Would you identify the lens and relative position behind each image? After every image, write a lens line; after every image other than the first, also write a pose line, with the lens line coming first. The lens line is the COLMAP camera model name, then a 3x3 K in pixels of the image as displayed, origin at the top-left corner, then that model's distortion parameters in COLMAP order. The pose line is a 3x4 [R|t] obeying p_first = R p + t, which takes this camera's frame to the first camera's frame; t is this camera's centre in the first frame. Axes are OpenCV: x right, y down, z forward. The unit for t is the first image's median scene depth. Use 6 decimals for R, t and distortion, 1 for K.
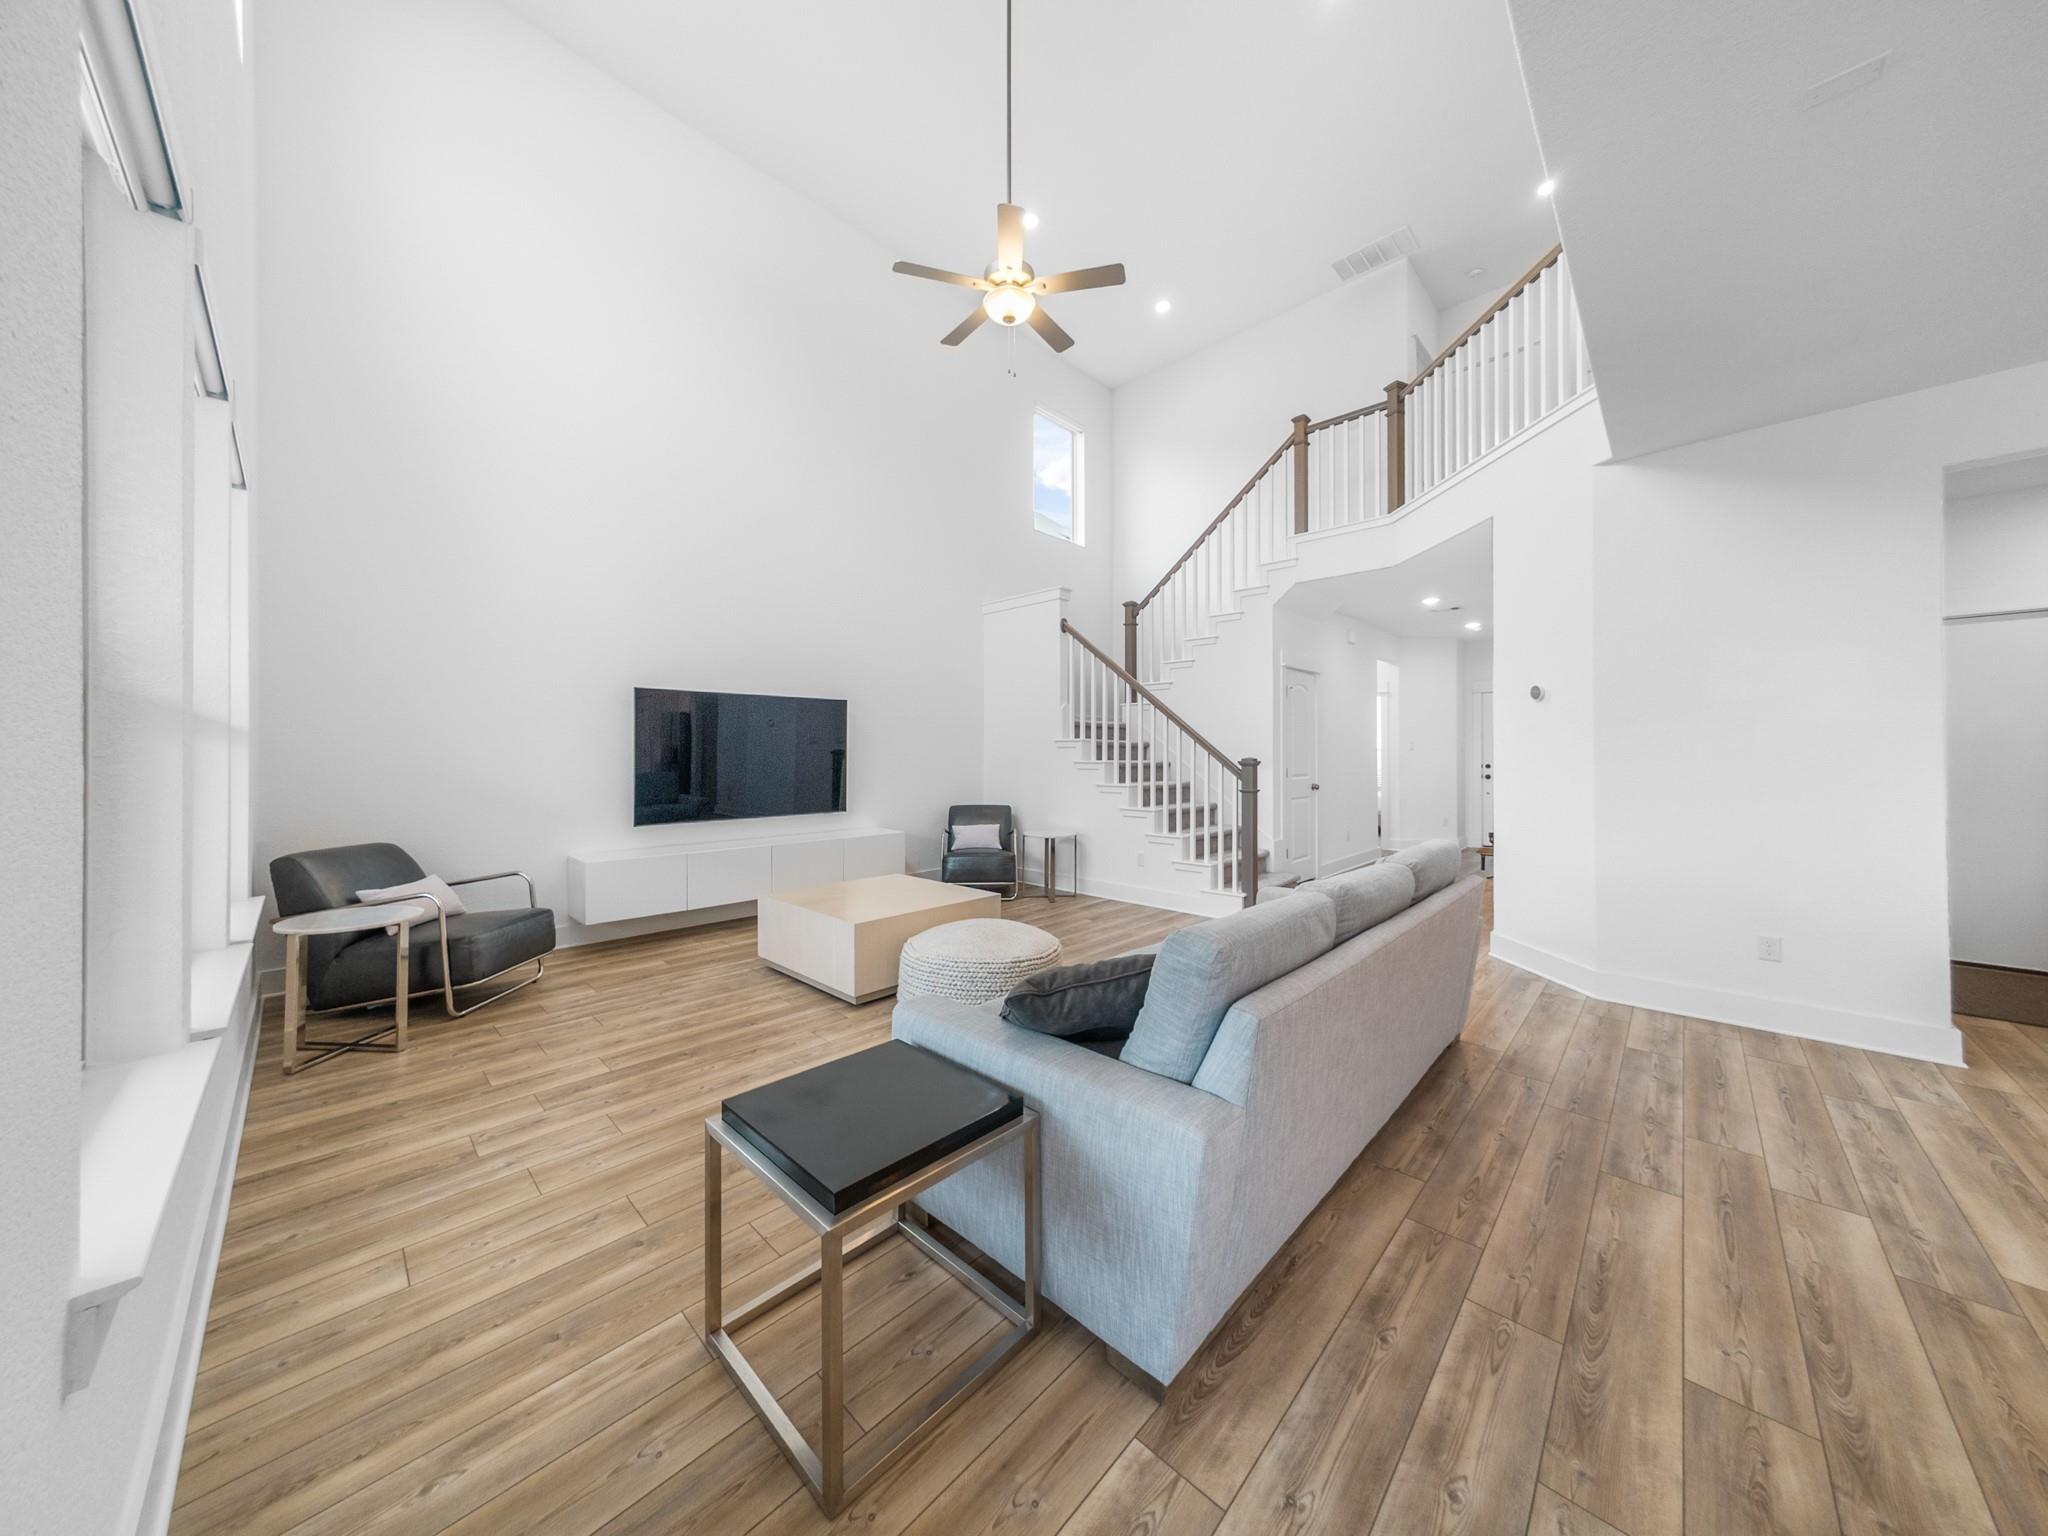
lens RADIAL K [[693.7, 0, 1020.0], [0, 693.7, 751.1], [0, 0, 1]] dist [-0.007750, 0.003723]
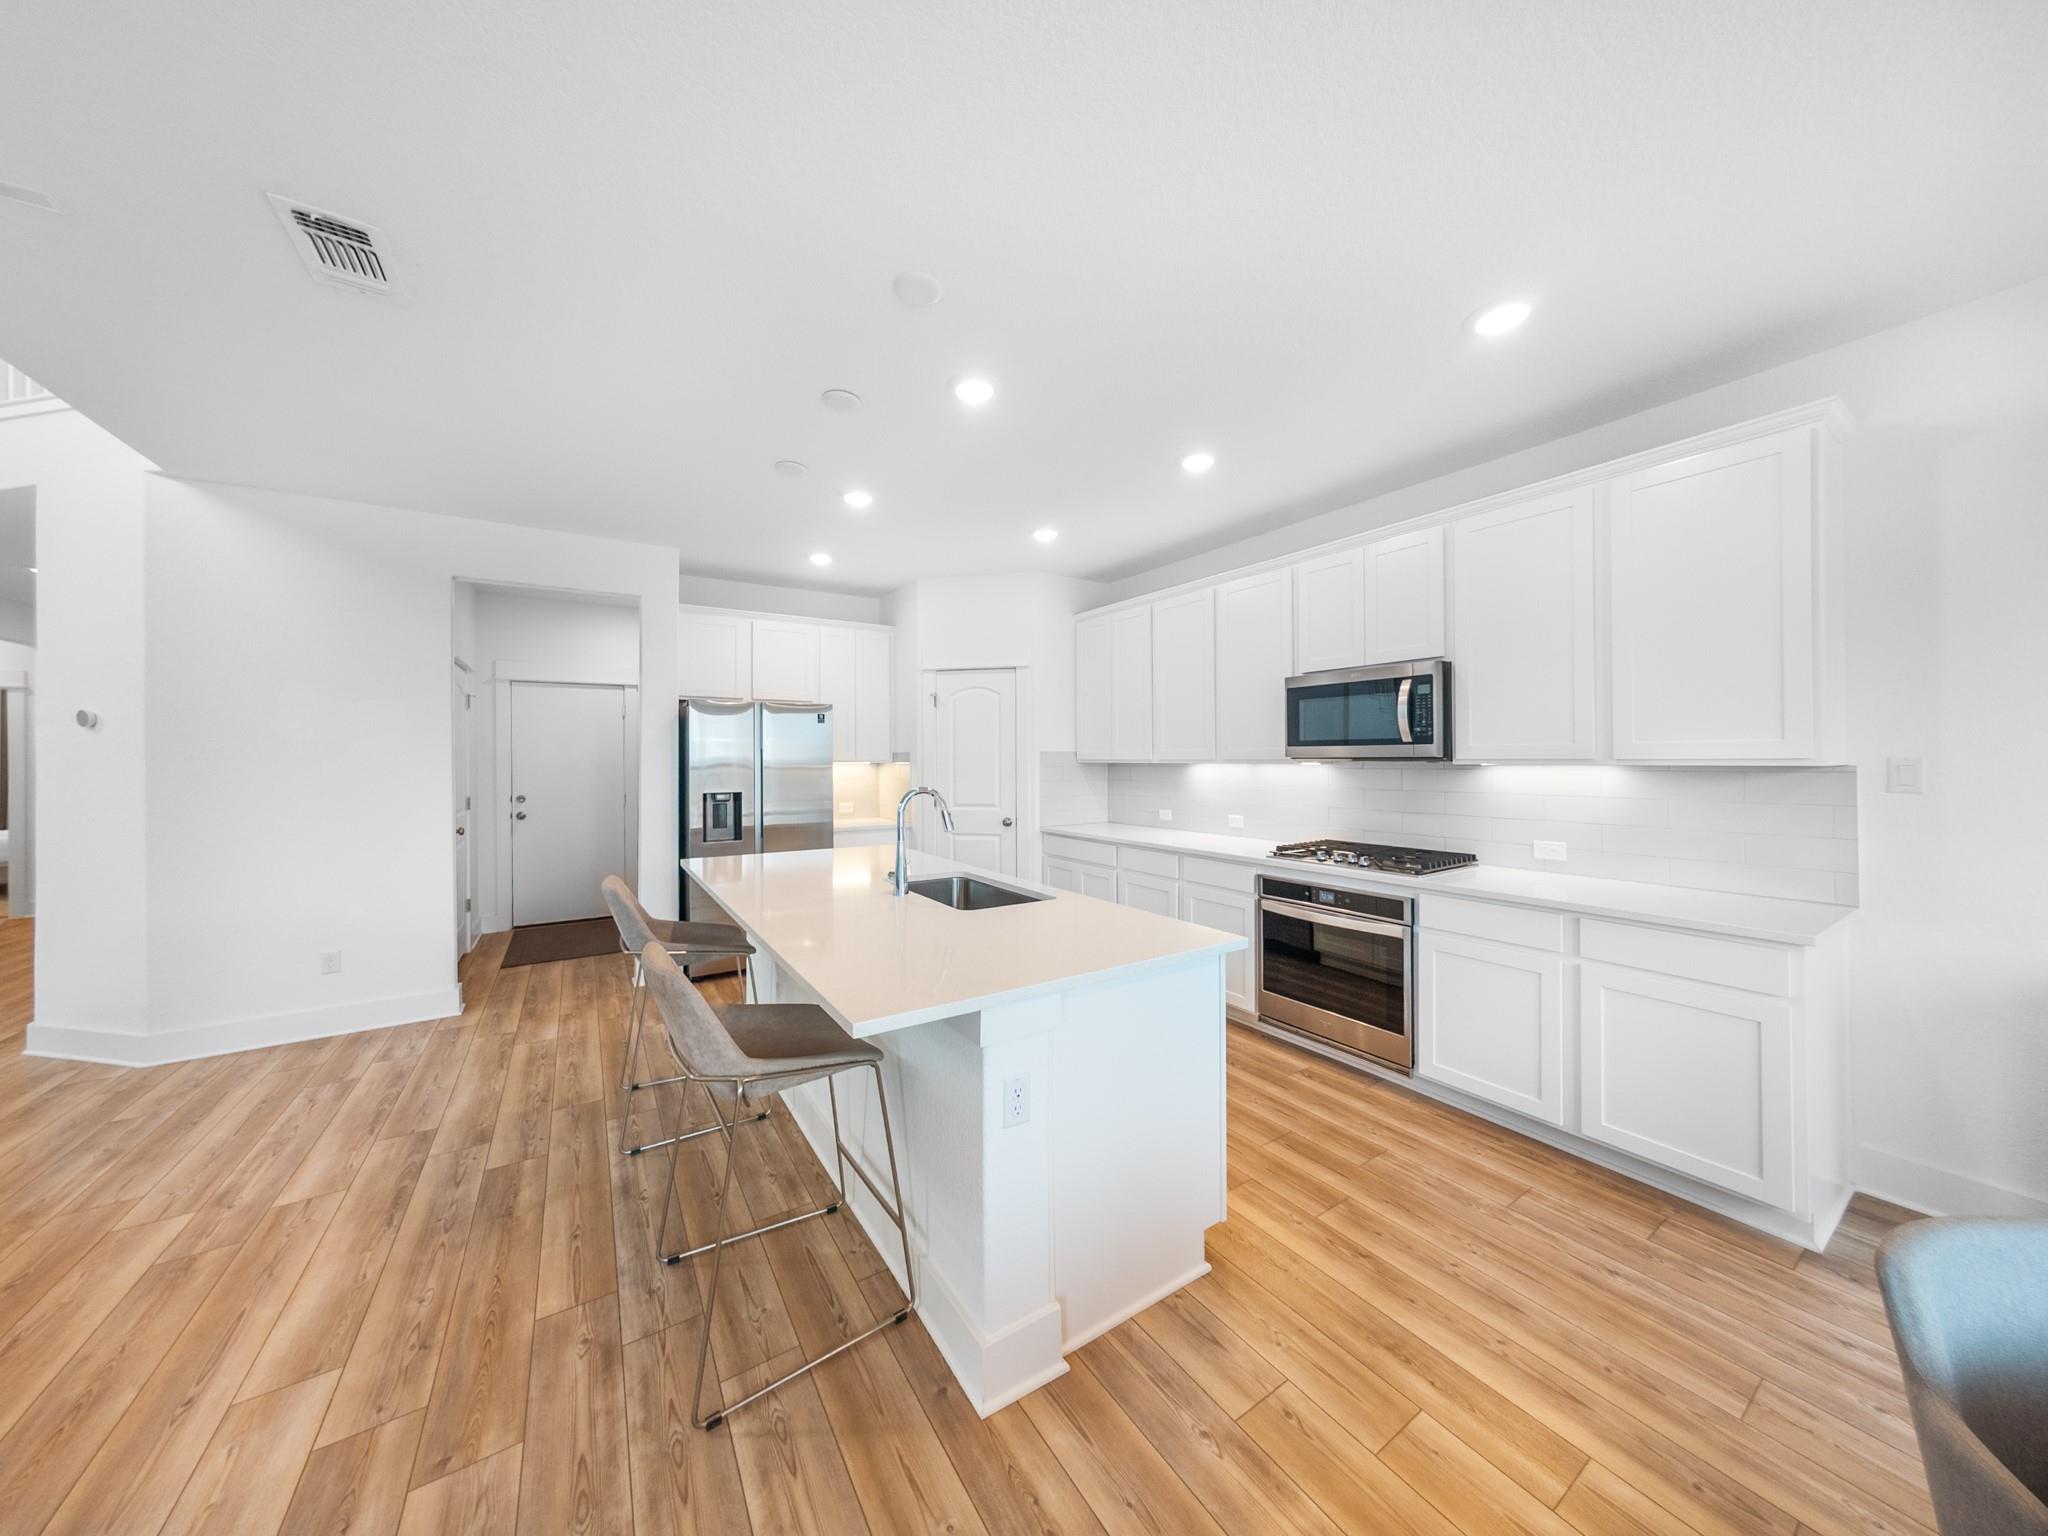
lens RADIAL K [[693.7, 0, 1028.9], [0, 693.7, 757.9], [0, 0, 1]] dist [-0.007750, 0.003723]
pose [[0.227448, 0.000920, 0.973790, 0.253672], [-0.001361, 0.999999, -0.000627, -0.050066], [-0.973789, -0.001182, 0.227449, -0.372164]]
